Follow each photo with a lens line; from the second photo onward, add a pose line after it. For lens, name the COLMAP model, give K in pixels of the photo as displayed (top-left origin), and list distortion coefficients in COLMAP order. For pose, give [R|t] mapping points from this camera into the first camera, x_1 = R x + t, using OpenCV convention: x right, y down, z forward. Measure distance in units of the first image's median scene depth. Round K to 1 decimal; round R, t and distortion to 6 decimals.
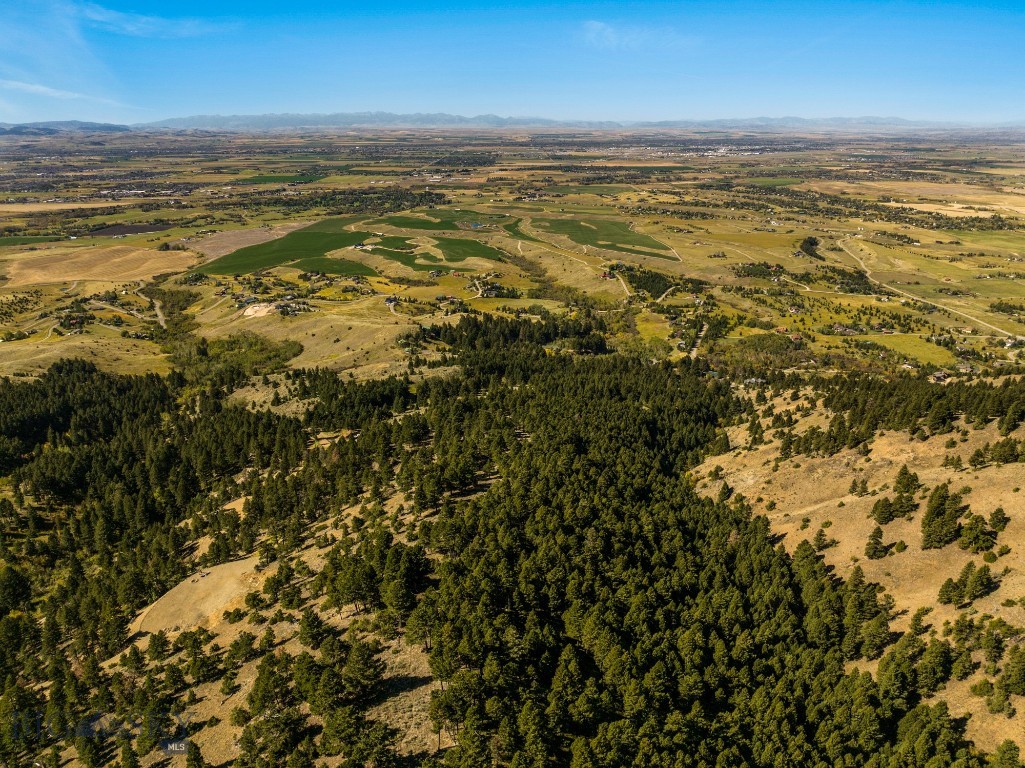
lens RADIAL K [[723.8, 0, 517.3], [0, 723.8, 386.9], [0, 0, 1]] dist [-0.044256, 0.008862]
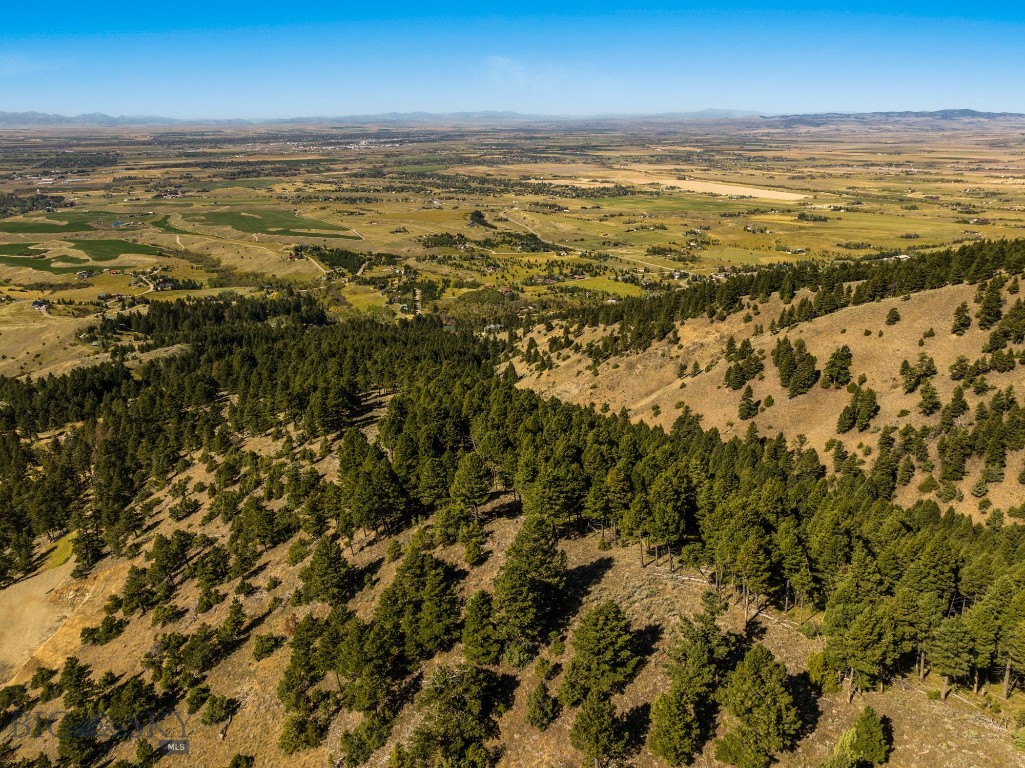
lens RADIAL K [[723.8, 0, 518.9], [0, 723.8, 381.9], [0, 0, 1]] dist [-0.044256, 0.008862]
pose [[0.890202, -0.155354, 0.428258, -0.028830], [0.156179, 0.987162, 0.033458, 0.013867], [-0.427958, 0.037101, 0.903037, 0.028712]]
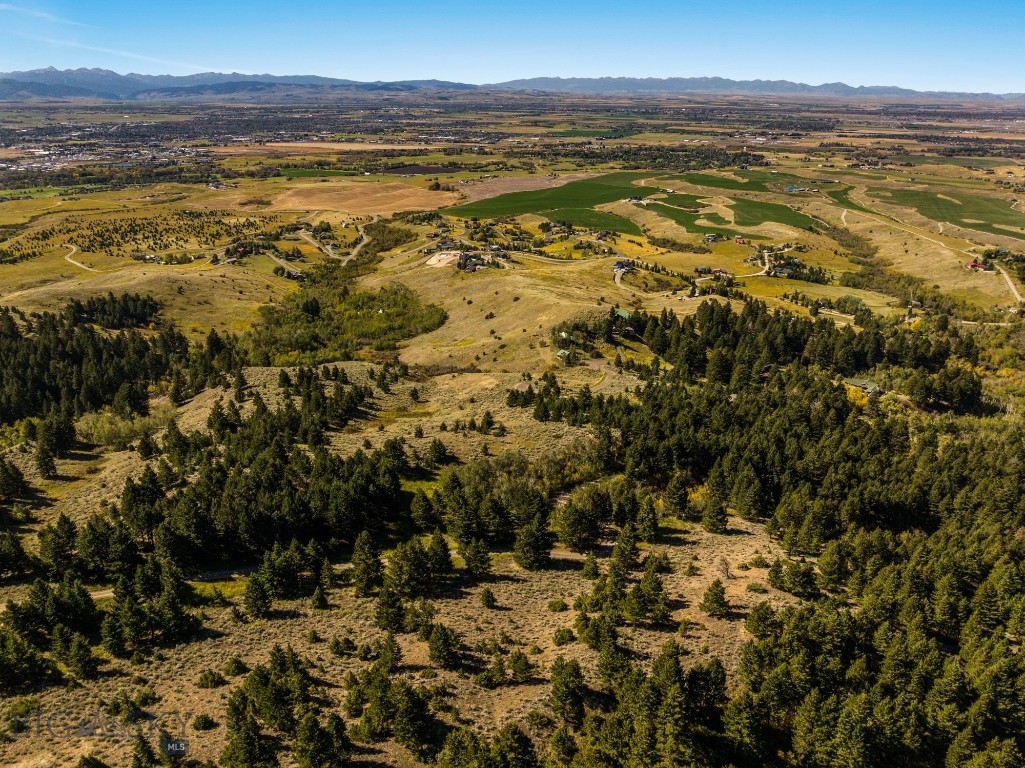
lens RADIAL K [[723.8, 0, 511.2], [0, 723.8, 385.7], [0, 0, 1]] dist [-0.044256, 0.008862]
pose [[0.906396, 0.167237, -0.387914, 0.007603], [-0.151687, 0.985903, 0.070610, -0.021928], [0.394254, -0.005159, 0.918987, 0.184509]]
